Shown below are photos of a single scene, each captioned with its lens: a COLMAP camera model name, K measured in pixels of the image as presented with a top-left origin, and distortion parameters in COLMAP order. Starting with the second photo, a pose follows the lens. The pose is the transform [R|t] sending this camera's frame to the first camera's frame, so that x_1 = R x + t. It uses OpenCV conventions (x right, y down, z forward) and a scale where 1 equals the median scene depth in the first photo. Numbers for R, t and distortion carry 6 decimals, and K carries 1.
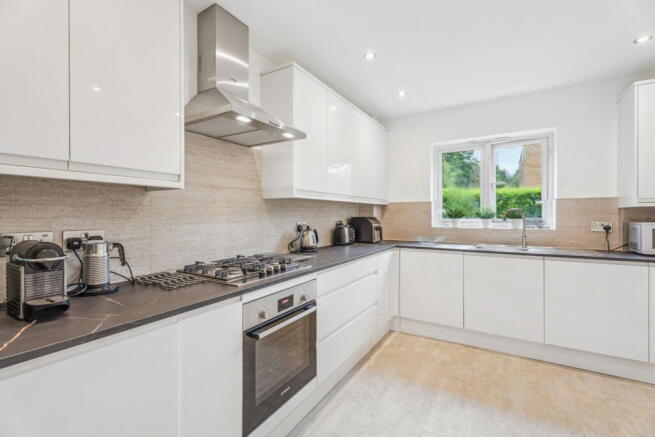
lens RADIAL K [[290.7, 0, 327.5], [0, 290.7, 216.9], [0, 0, 1]] dist [0.001535, -0.000178]
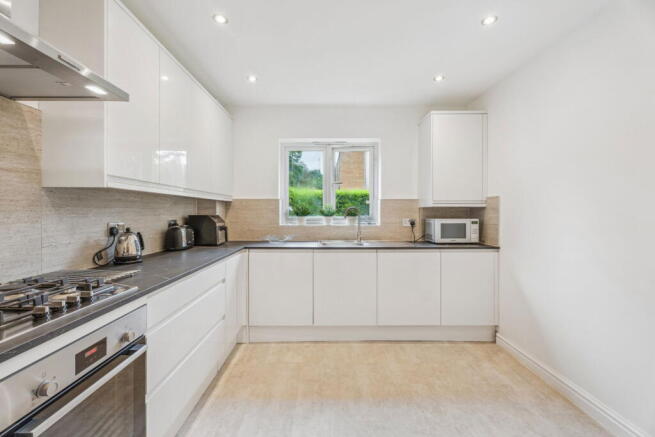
lens RADIAL K [[290.7, 0, 323.7], [0, 290.7, 212.1], [0, 0, 1]] dist [0.001535, -0.000178]
pose [[0.854260, 0.002473, 0.519839, -0.027874], [0.001438, 0.999974, -0.007119, -0.002700], [-0.519843, 0.006829, 0.854234, 0.131888]]
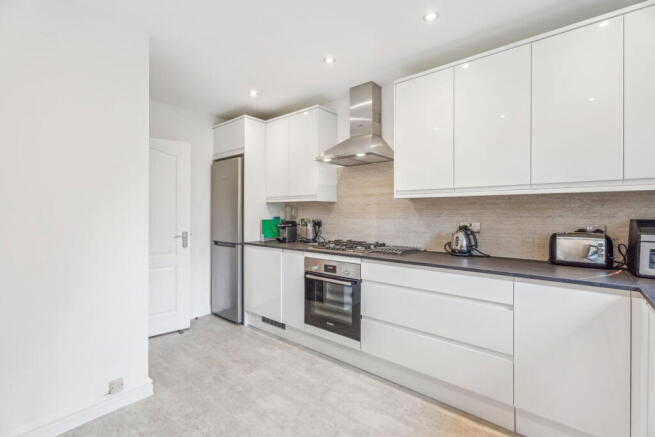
lens RADIAL K [[290.7, 0, 322.5], [0, 290.7, 215.1], [0, 0, 1]] dist [0.001535, -0.000178]
pose [[-0.148544, 0.012478, -0.988827, 0.905848], [-0.009456, 0.999857, 0.014038, -0.012578], [0.988861, 0.011436, -0.148405, 0.754601]]
